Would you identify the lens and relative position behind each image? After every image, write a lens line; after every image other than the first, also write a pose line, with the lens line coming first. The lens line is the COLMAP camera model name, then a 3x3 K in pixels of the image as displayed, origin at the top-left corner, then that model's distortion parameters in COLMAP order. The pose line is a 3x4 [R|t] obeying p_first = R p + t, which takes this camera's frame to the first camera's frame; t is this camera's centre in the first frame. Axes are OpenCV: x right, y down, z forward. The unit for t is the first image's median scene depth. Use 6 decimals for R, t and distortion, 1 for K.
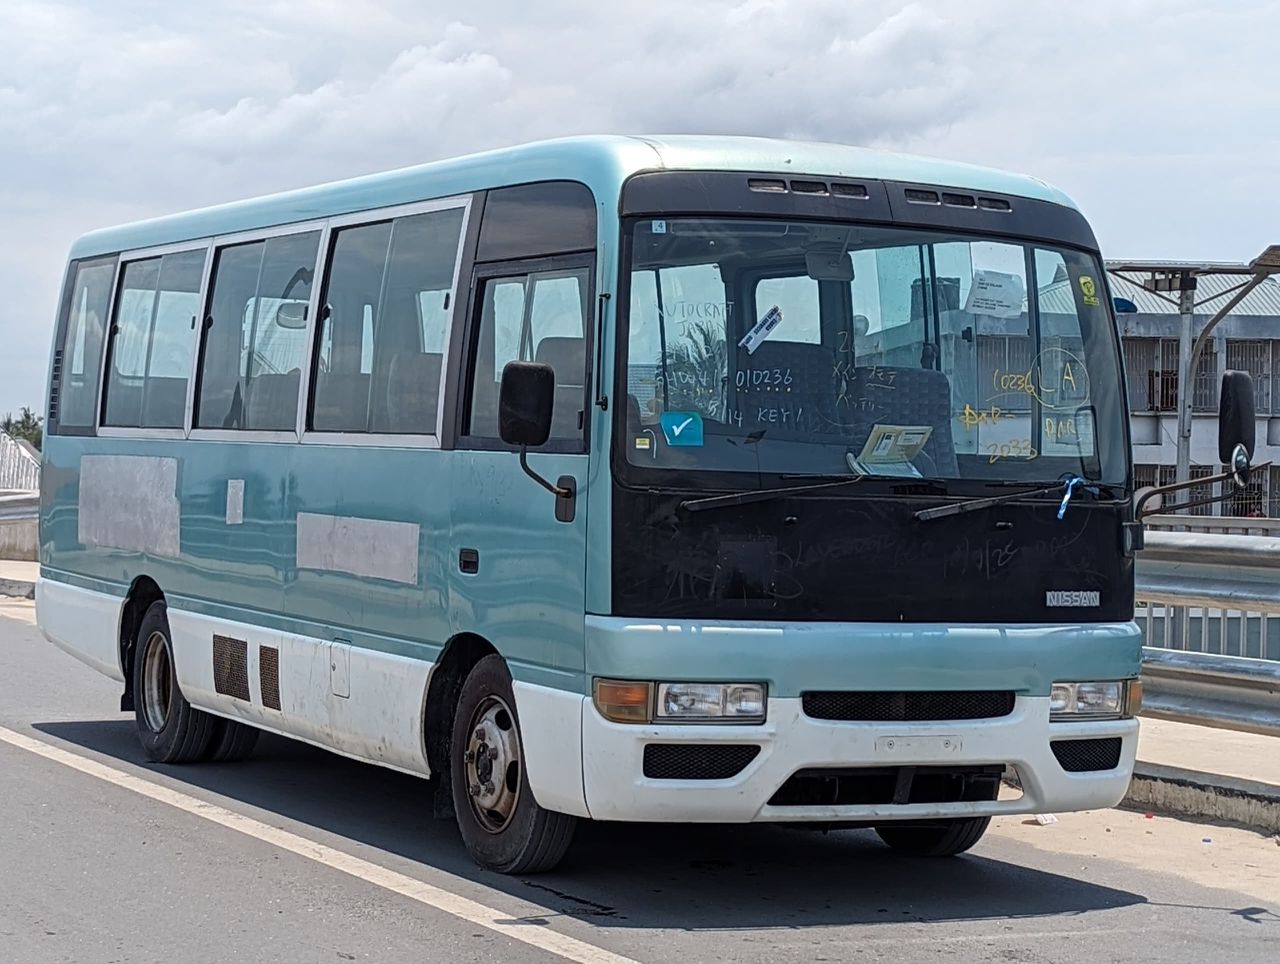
lens RADIAL K [[2728.8, 0, 643.5], [0, 2728.8, 436.2], [0, 0, 1]] dist [0.231445, -0.876989]
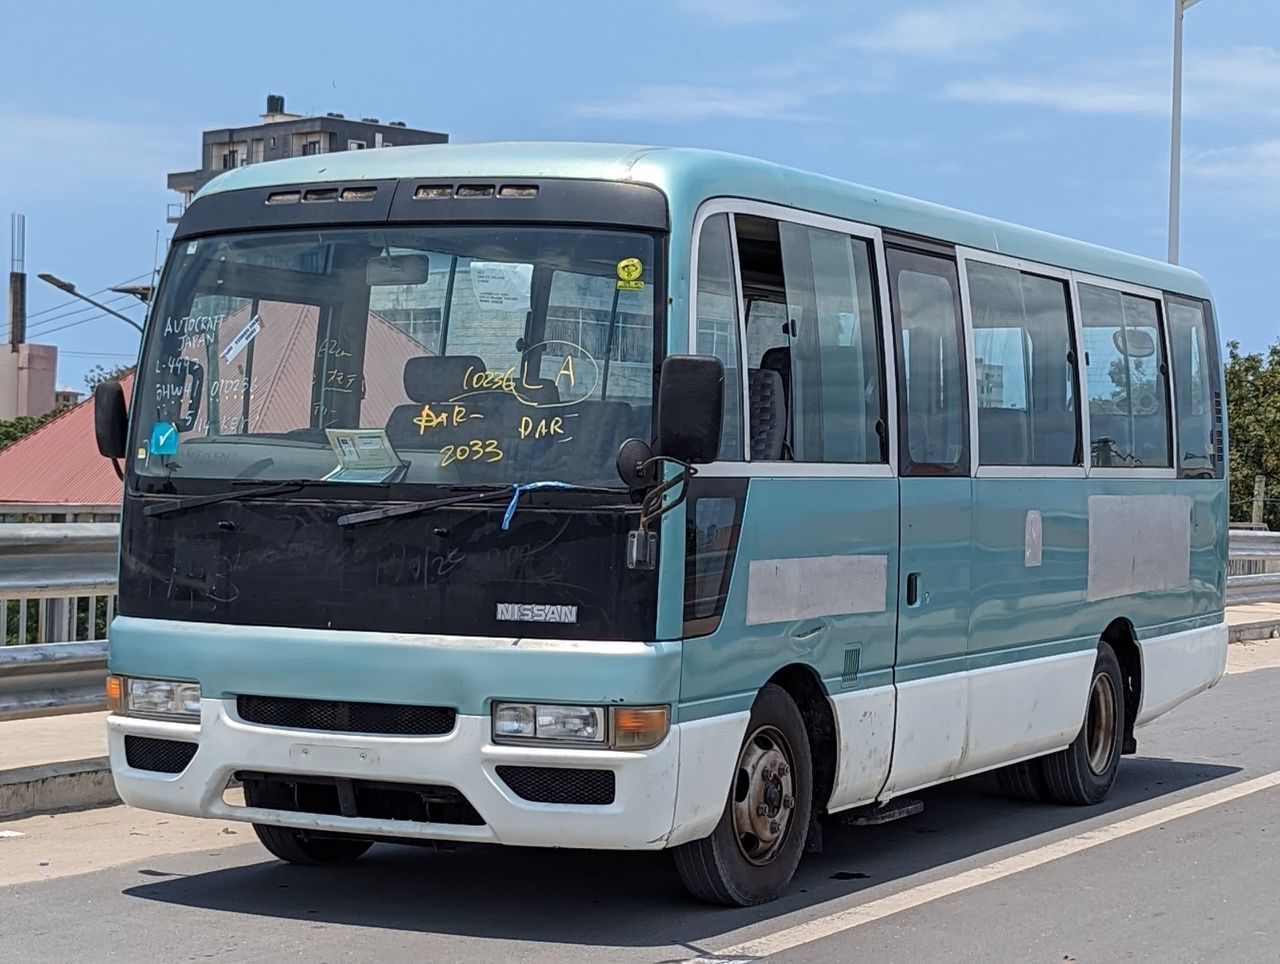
lens RADIAL K [[2728.8, 0, 643.5], [0, 2728.8, 436.2], [0, 0, 1]] dist [0.231445, -0.876989]
pose [[0.605852, -0.029799, -0.795019, 0.662579], [0.005699, 0.999435, -0.033118, 0.022357], [0.795557, 0.015534, 0.605679, 0.345698]]
